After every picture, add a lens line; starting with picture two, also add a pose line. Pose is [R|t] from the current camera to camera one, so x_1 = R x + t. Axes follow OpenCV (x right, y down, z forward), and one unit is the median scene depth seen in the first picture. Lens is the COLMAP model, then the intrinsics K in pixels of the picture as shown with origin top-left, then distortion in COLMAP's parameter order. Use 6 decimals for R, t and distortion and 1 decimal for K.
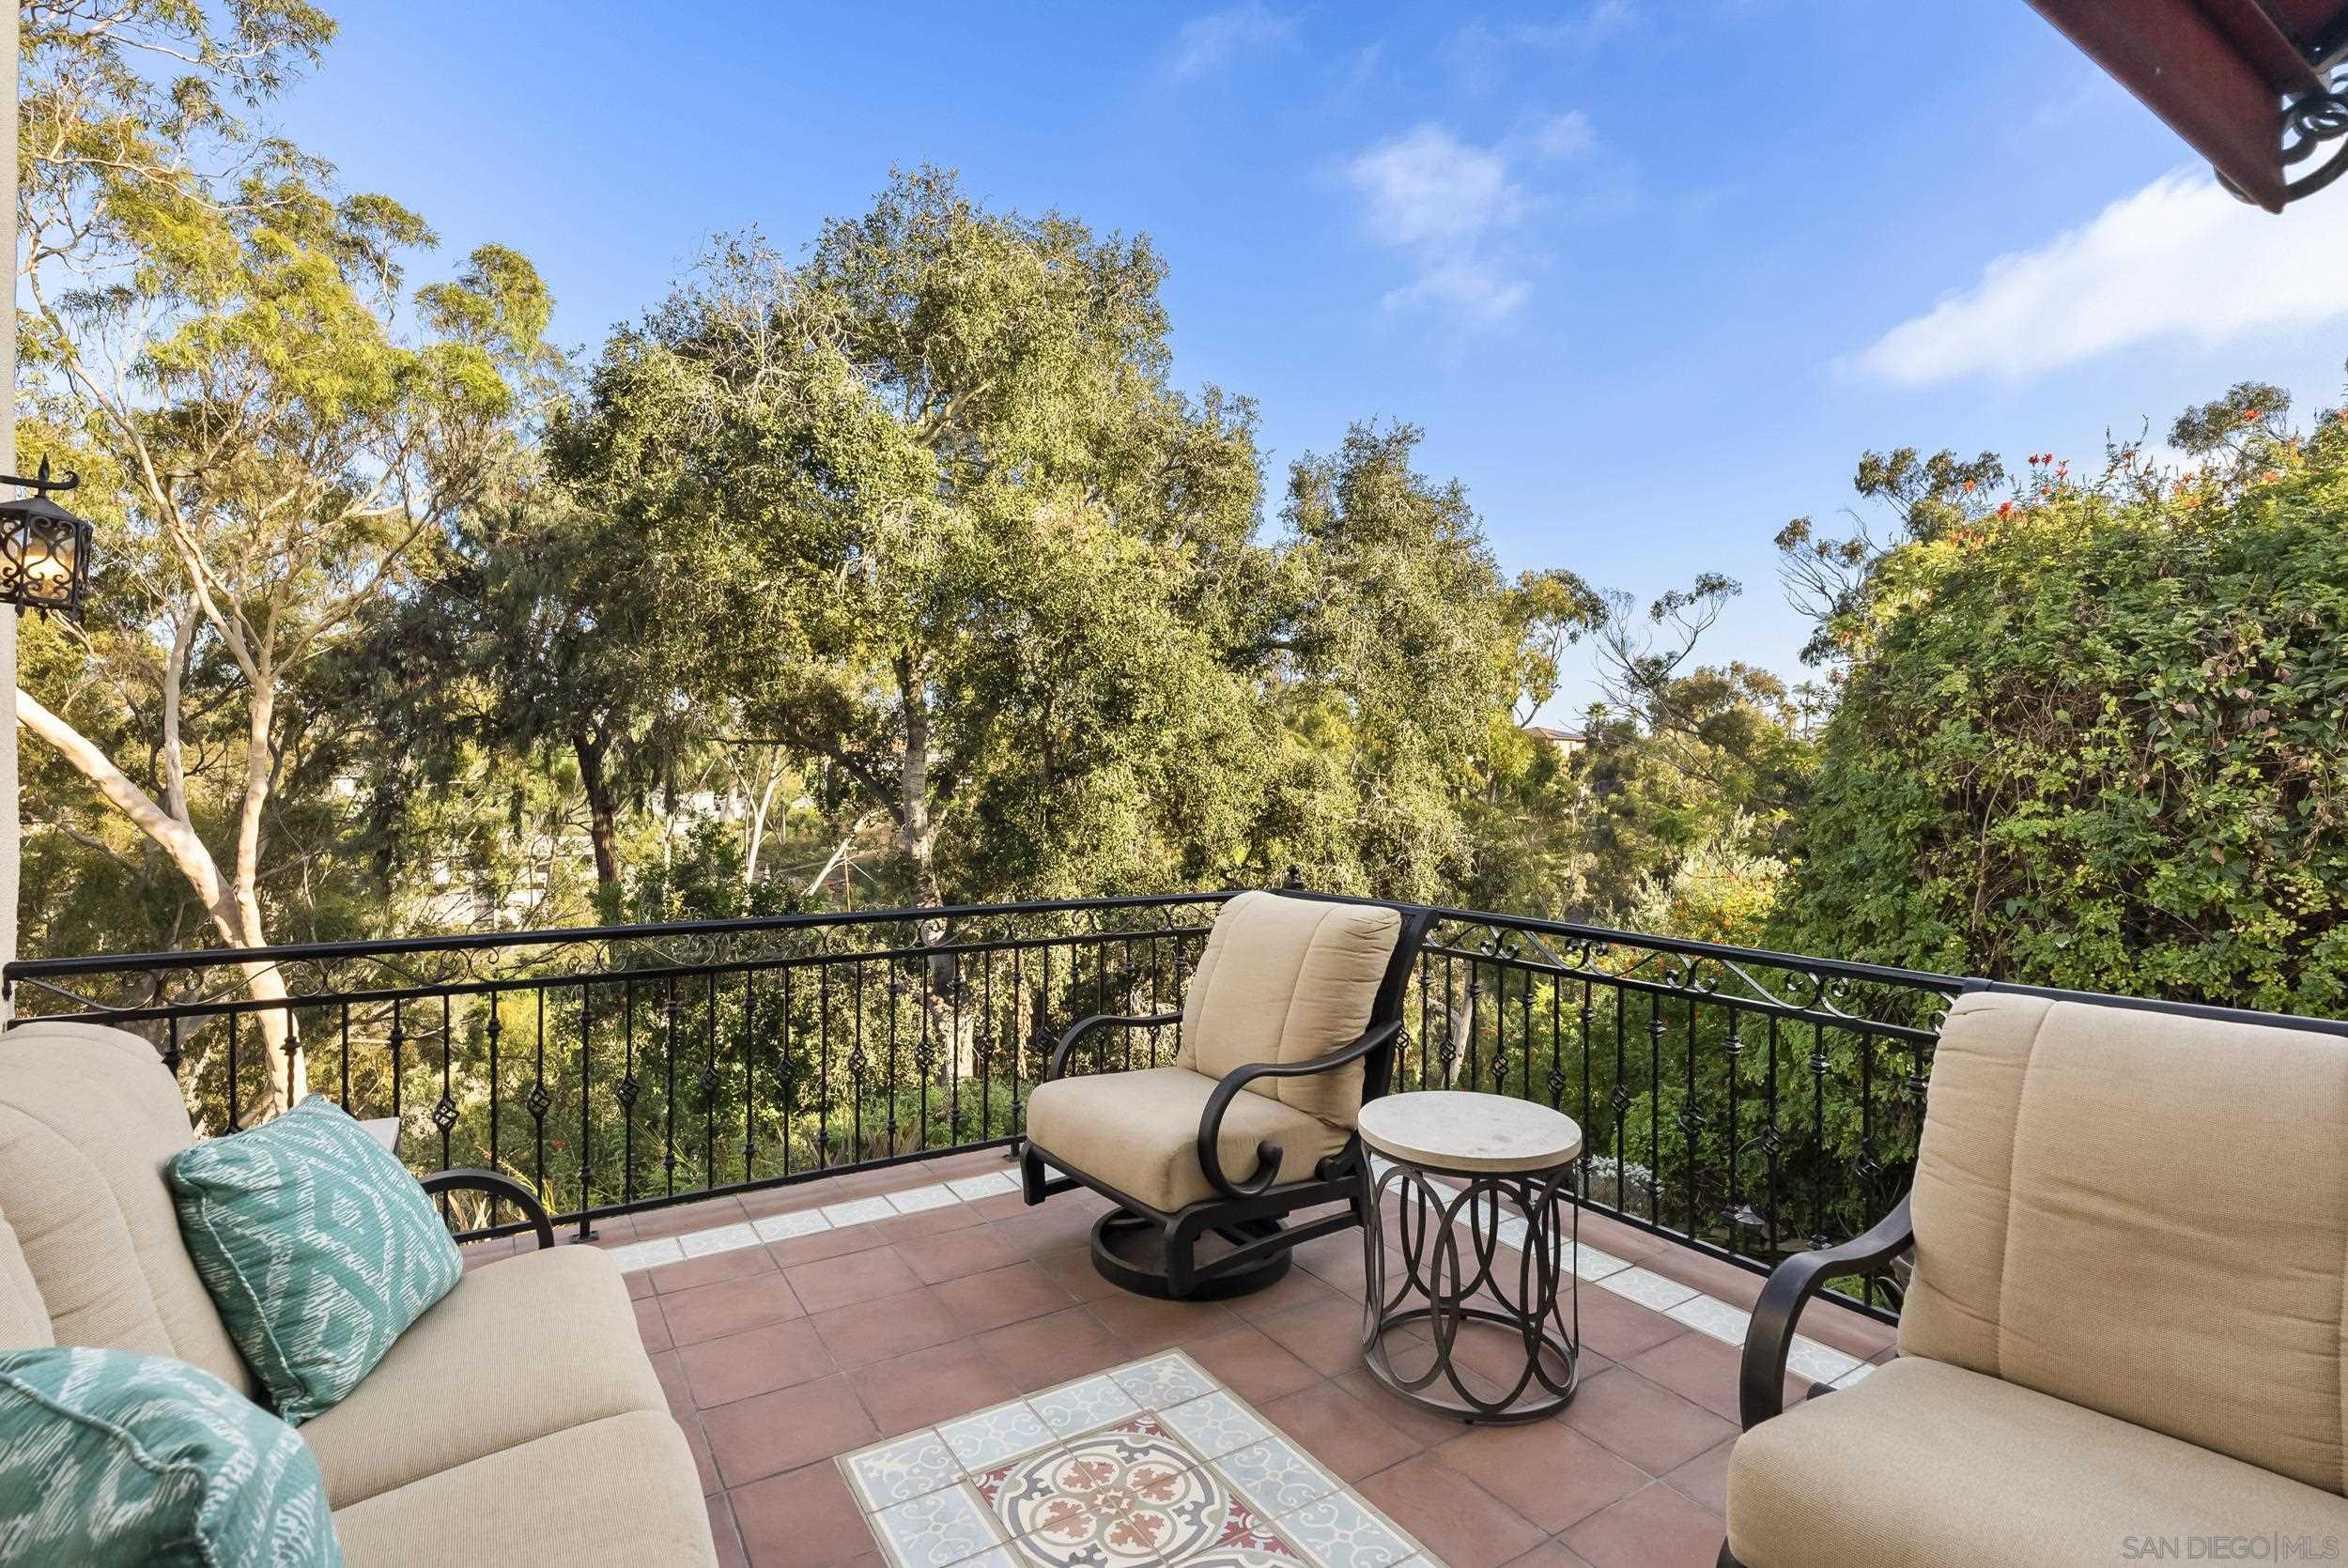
lens RADIAL K [[1076.2, 0, 1180.0], [0, 1076.2, 780.4], [0, 0, 1]] dist [-0.008185, 0.000400]
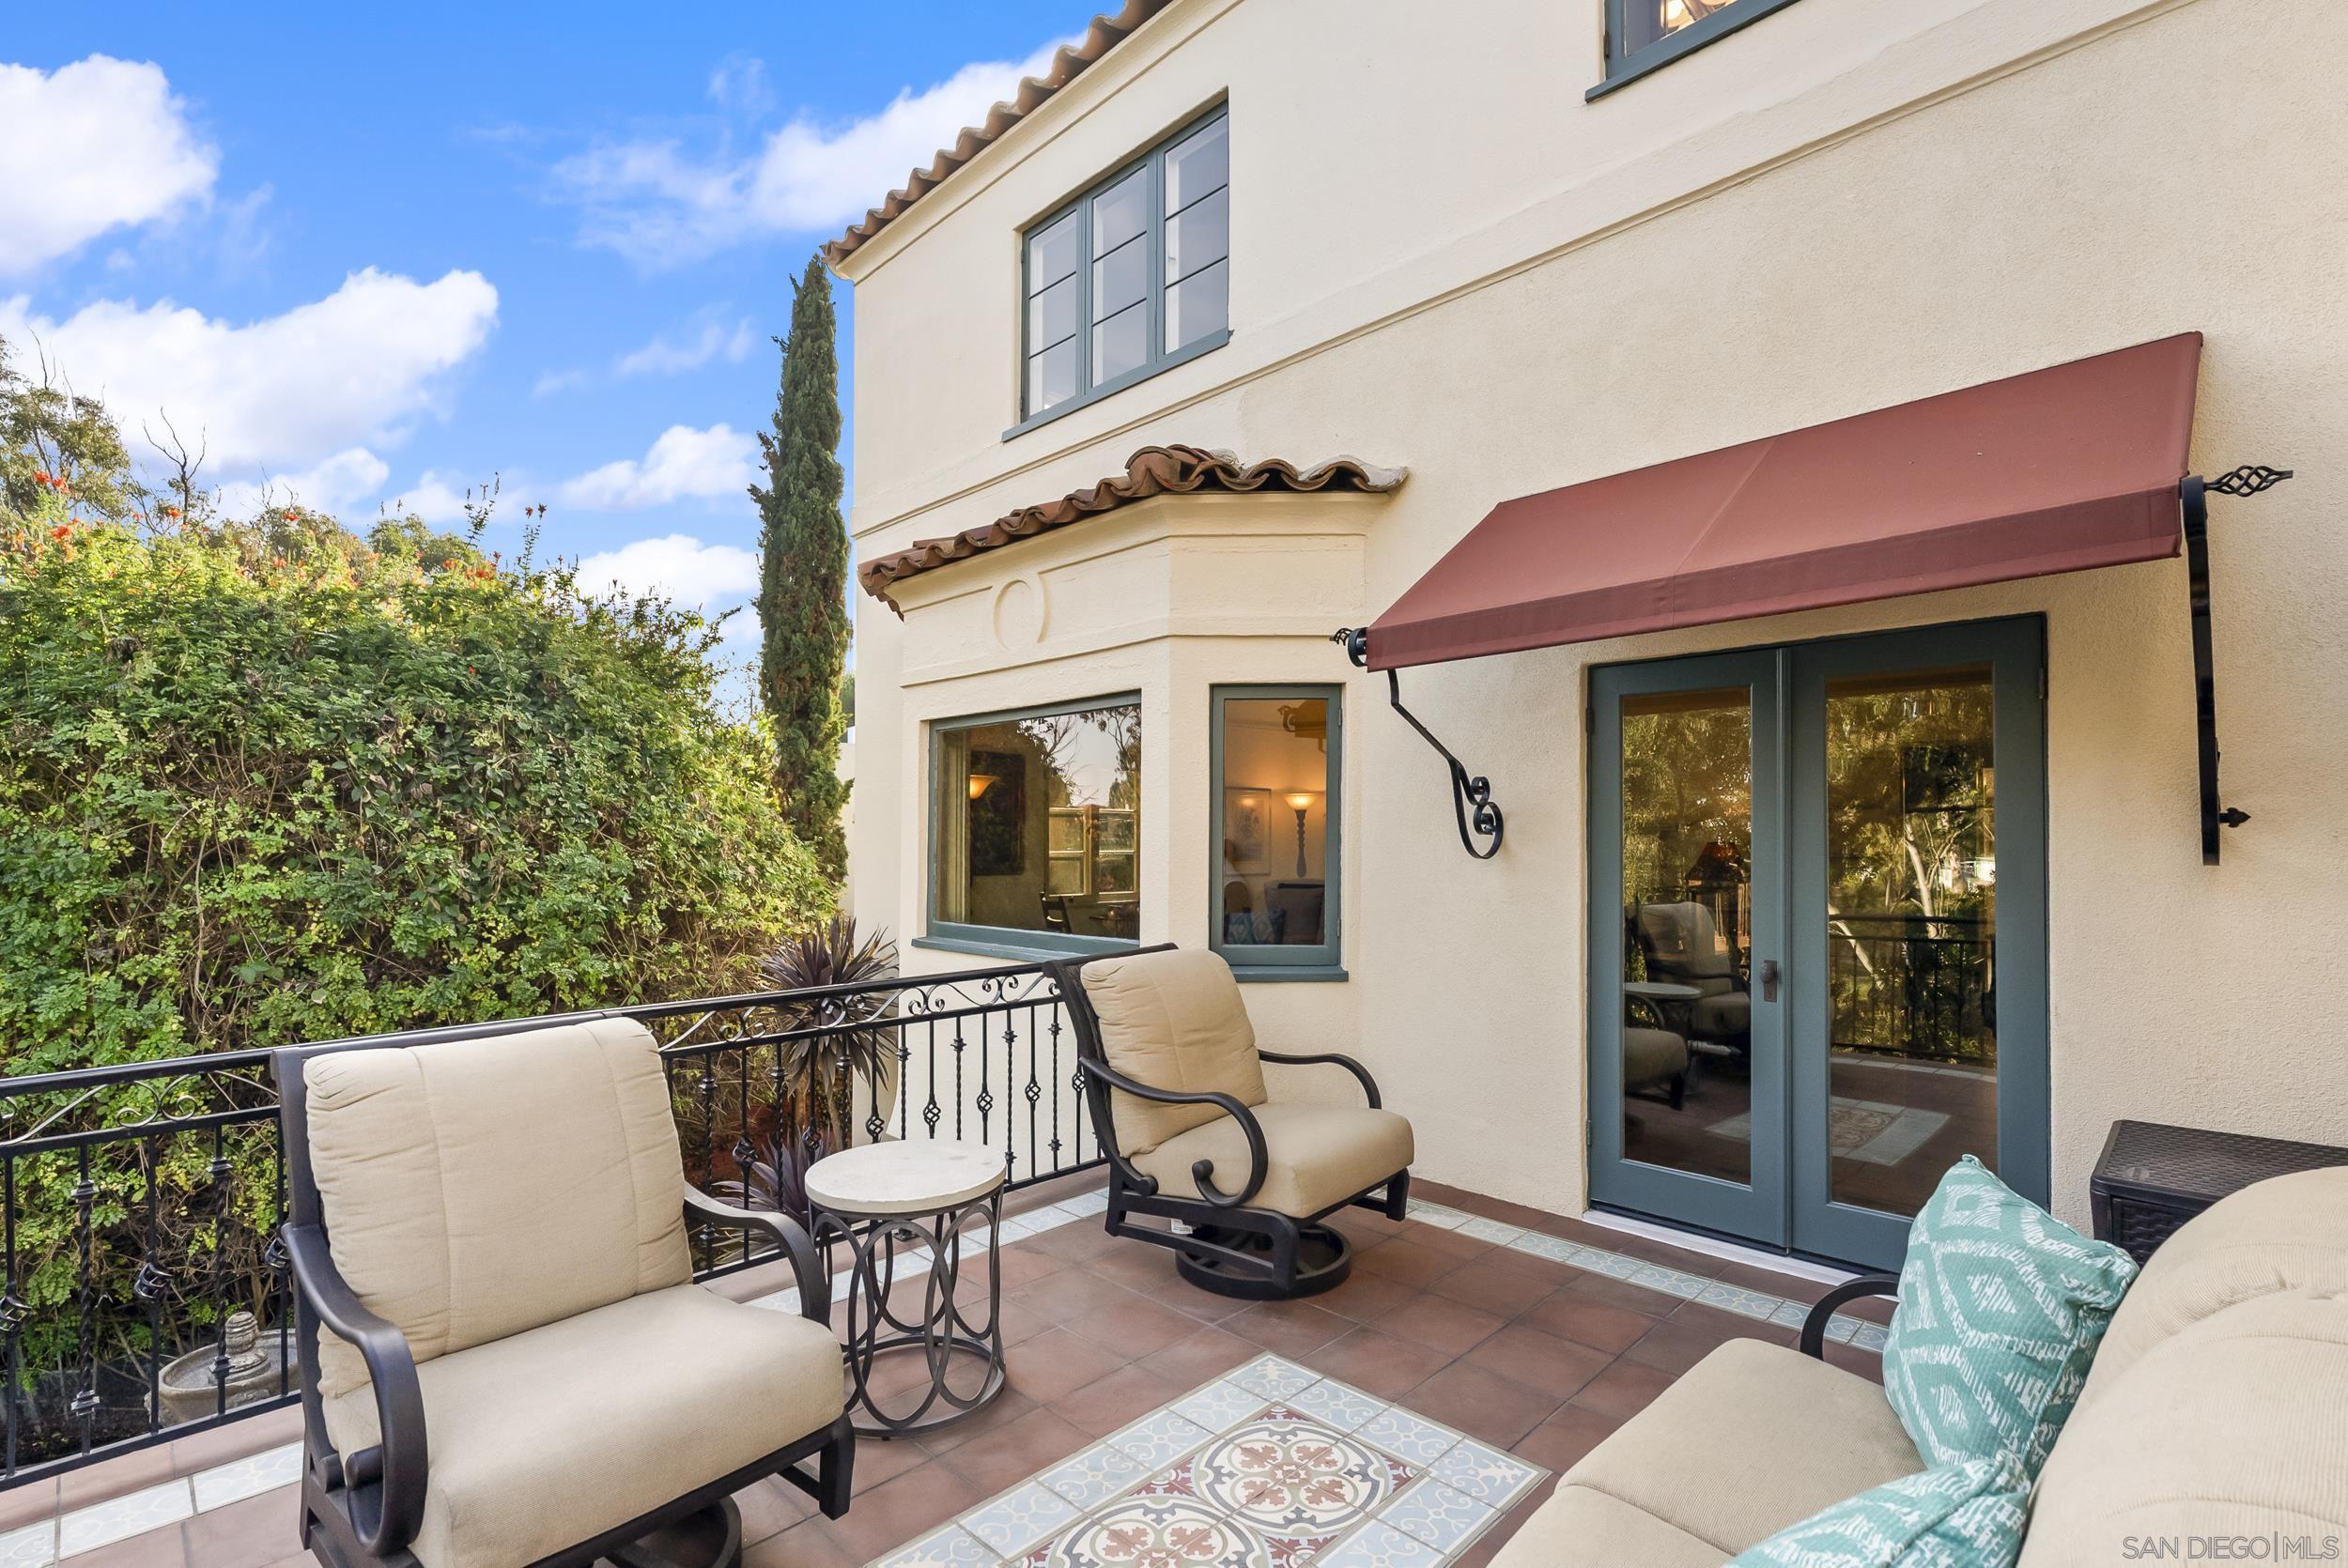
lens RADIAL K [[1076.2, 0, 1172.8], [0, 1076.2, 796.6], [0, 0, 1]] dist [-0.008185, 0.000400]
pose [[-0.216741, 0.032170, 0.975699, -0.370905], [0.000519, 0.999461, -0.032838, -0.010100], [-0.976229, -0.006611, -0.216640, 0.411891]]
